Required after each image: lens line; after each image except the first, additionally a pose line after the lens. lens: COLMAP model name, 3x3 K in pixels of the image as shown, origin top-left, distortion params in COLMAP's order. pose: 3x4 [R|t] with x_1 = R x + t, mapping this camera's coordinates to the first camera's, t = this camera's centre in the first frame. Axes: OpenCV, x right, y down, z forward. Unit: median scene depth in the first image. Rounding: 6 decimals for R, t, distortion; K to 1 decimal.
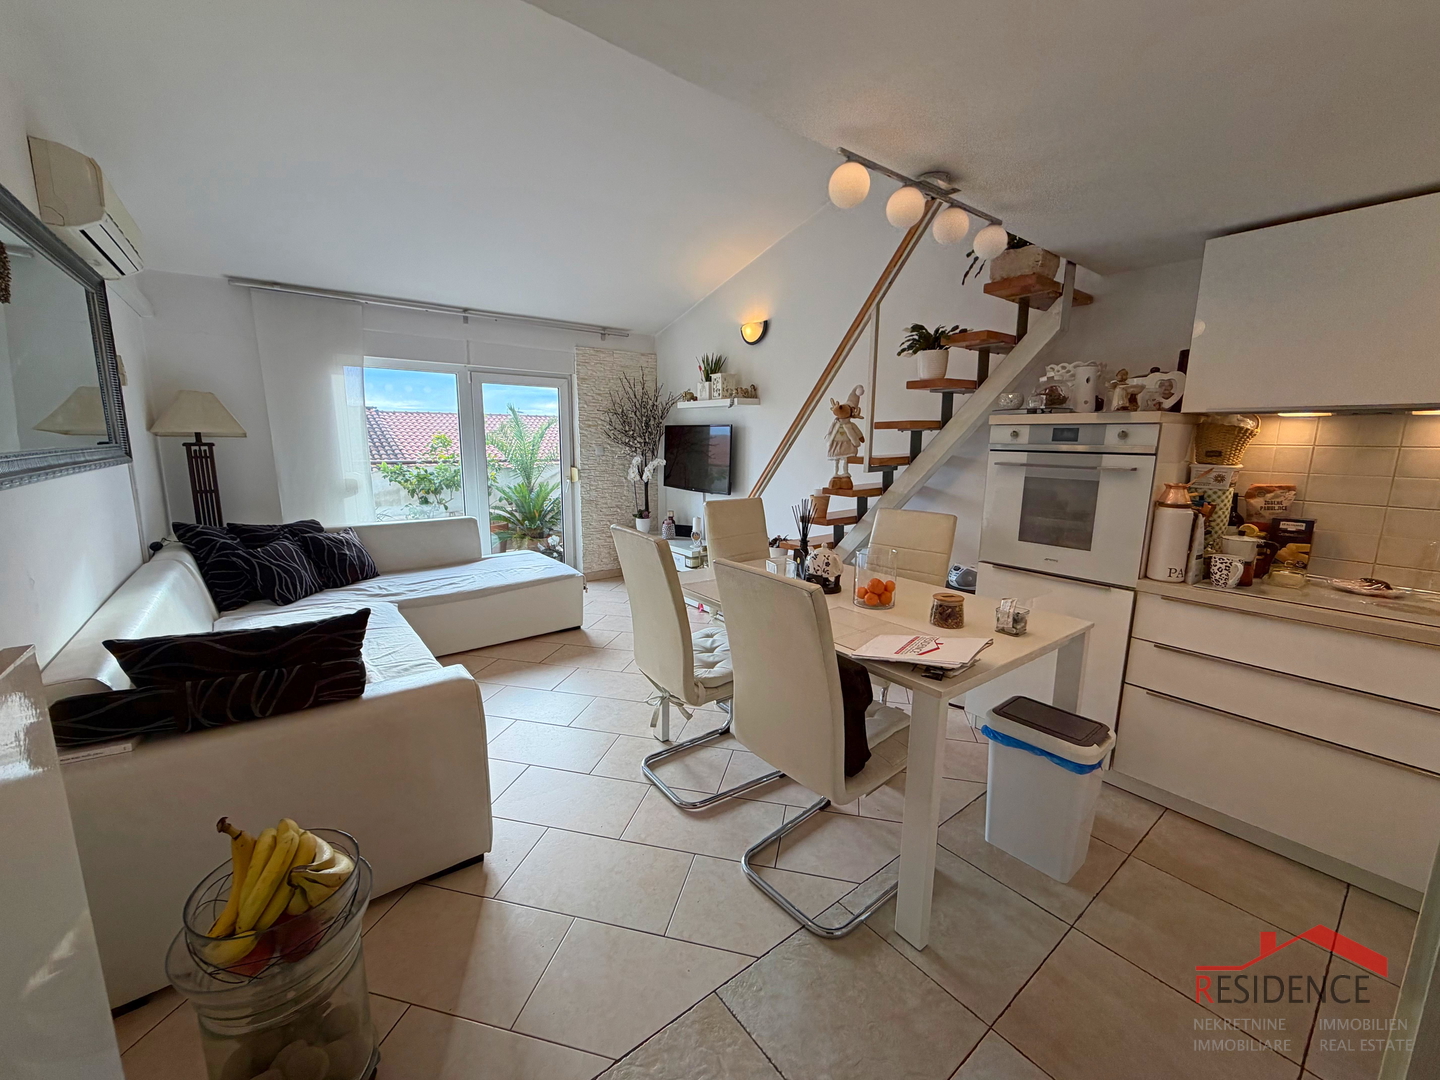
lens RADIAL K [[572.2, 0, 716.5], [0, 572.2, 537.8], [0, 0, 1]] dist [0.001458, -0.000871]
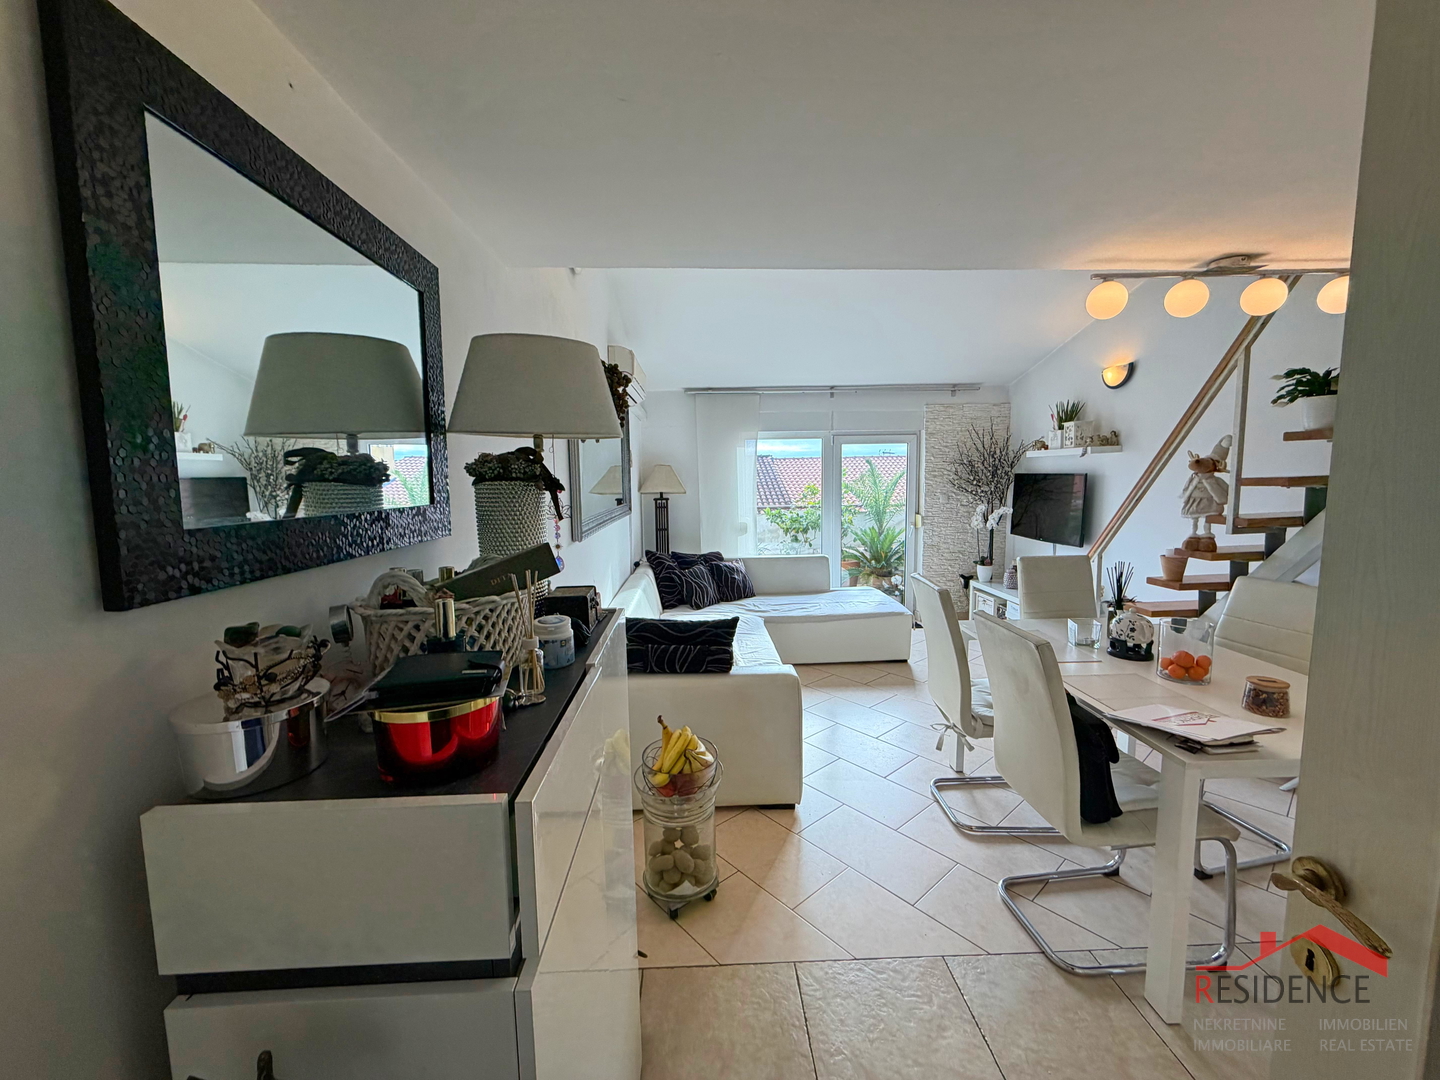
lens RADIAL K [[572.2, 0, 714.9], [0, 572.2, 537.8], [0, 0, 1]] dist [0.001458, -0.000871]
pose [[0.807923, 0.039728, -0.587947, 0.157328], [-0.076312, 0.996377, -0.037538, -0.017028], [0.584326, 0.075195, 0.808028, -0.196943]]
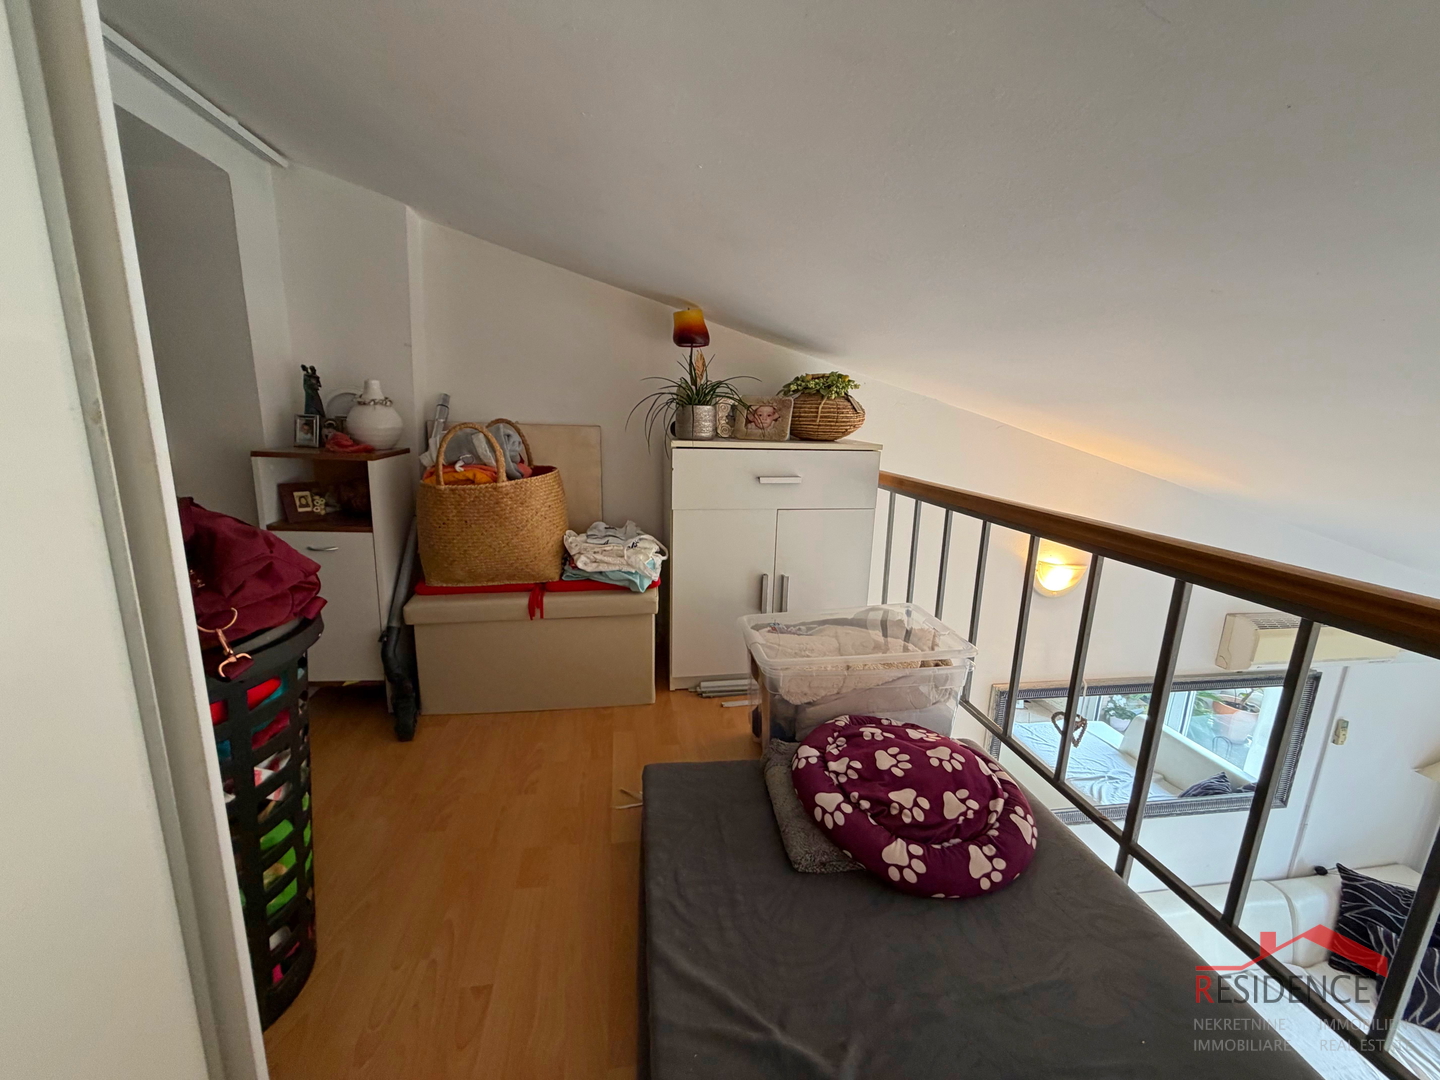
lens RADIAL K [[572.2, 0, 704.8], [0, 572.2, 535.9], [0, 0, 1]] dist [0.001458, -0.000871]
pose [[-0.481179, 0.154856, -0.862836, 0.485409], [-0.182794, 0.944913, 0.271526, -0.742293], [0.857352, 0.288374, -0.426365, 0.292968]]
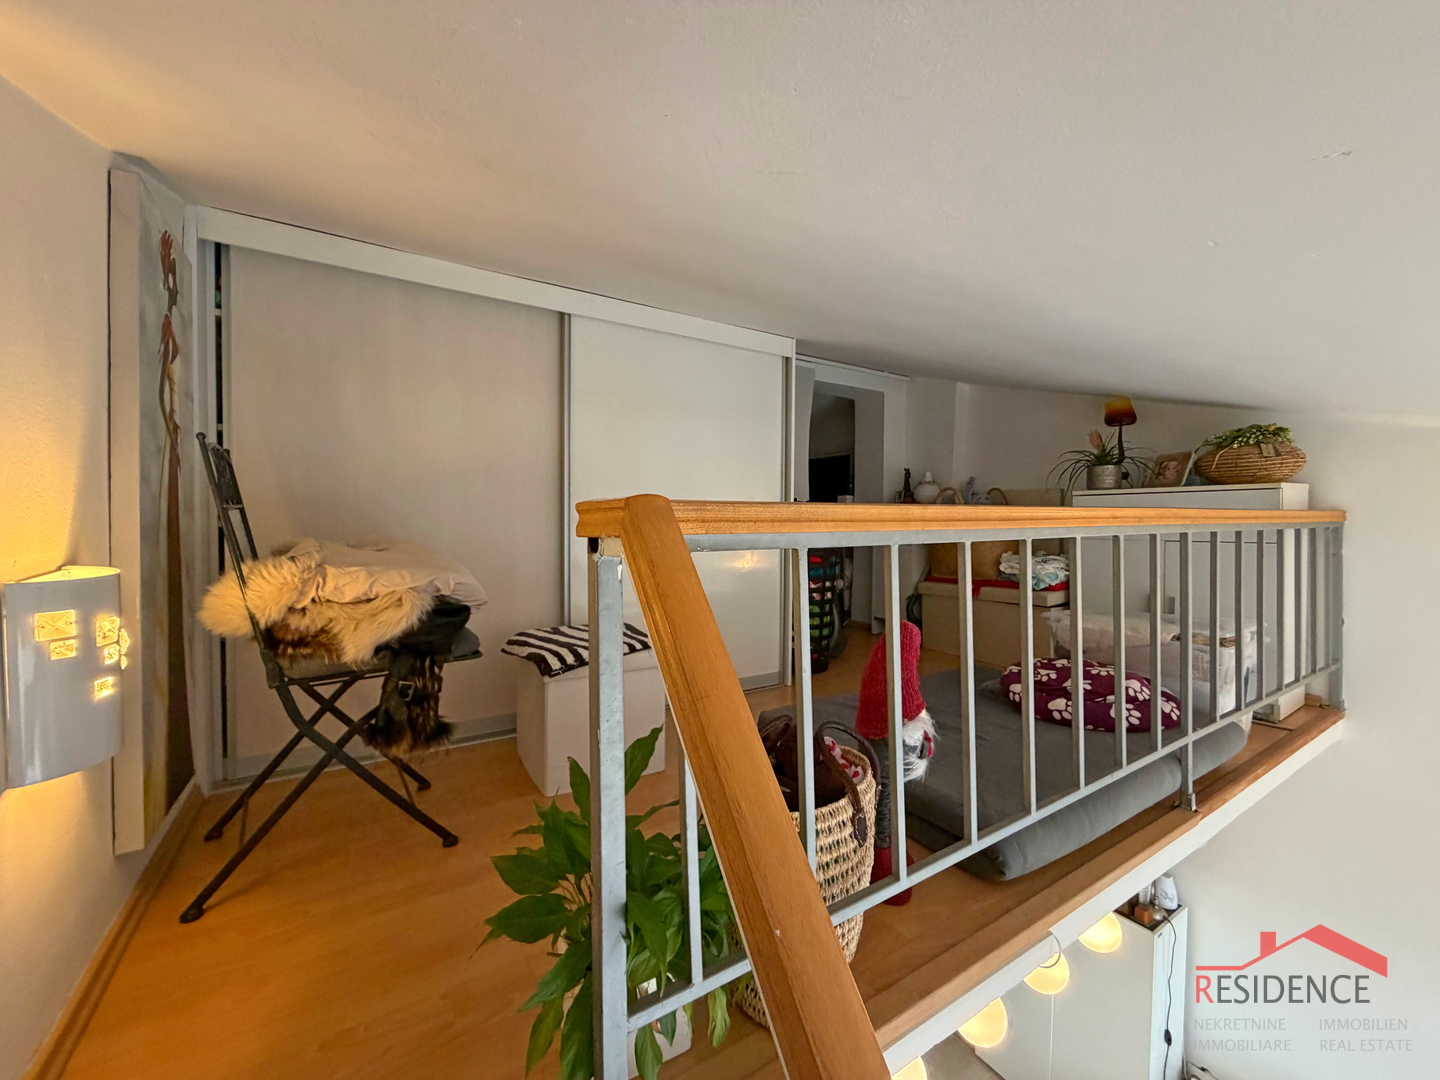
lens RADIAL K [[572.2, 0, 717.6], [0, 572.2, 544.9], [0, 0, 1]] dist [0.001458, -0.000871]
pose [[-0.994602, -0.018867, 0.102032, 0.416107], [0.003163, 0.977361, 0.211556, -0.779718], [-0.103713, 0.210737, -0.972025, 1.010542]]
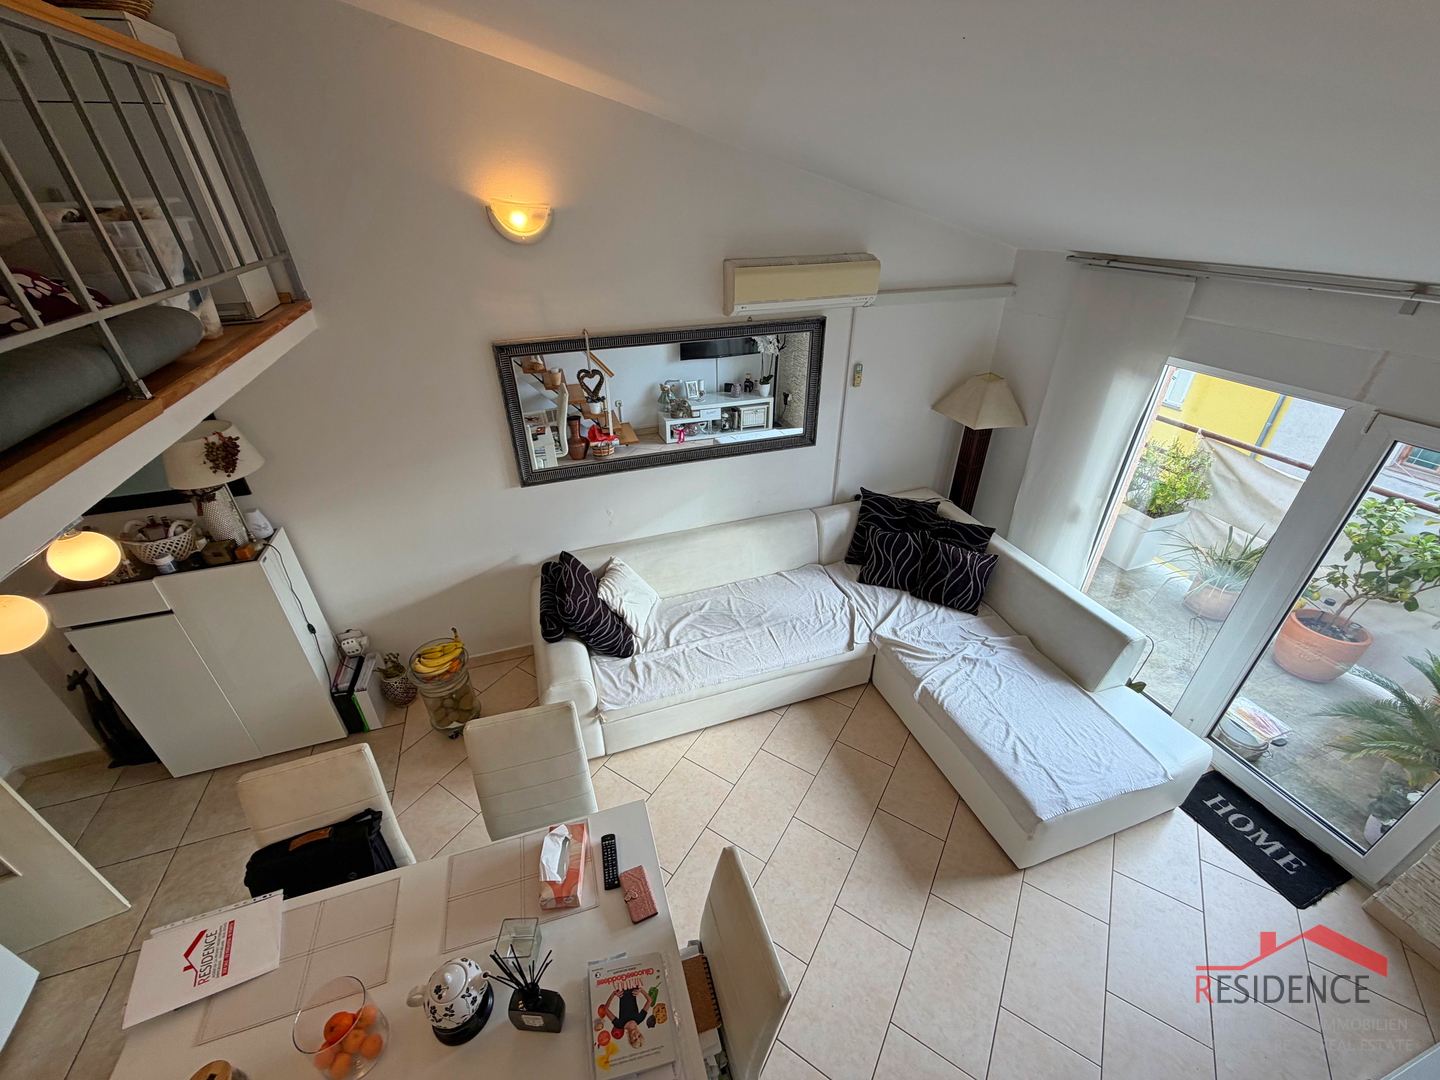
lens RADIAL K [[572.2, 0, 721.4], [0, 572.2, 538.6], [0, 0, 1]] dist [0.001458, -0.000871]
pose [[-0.328963, 0.484364, -0.810663, 0.314884], [-0.157268, 0.818354, 0.552778, -0.669240], [0.931155, 0.309335, -0.193033, 1.084287]]
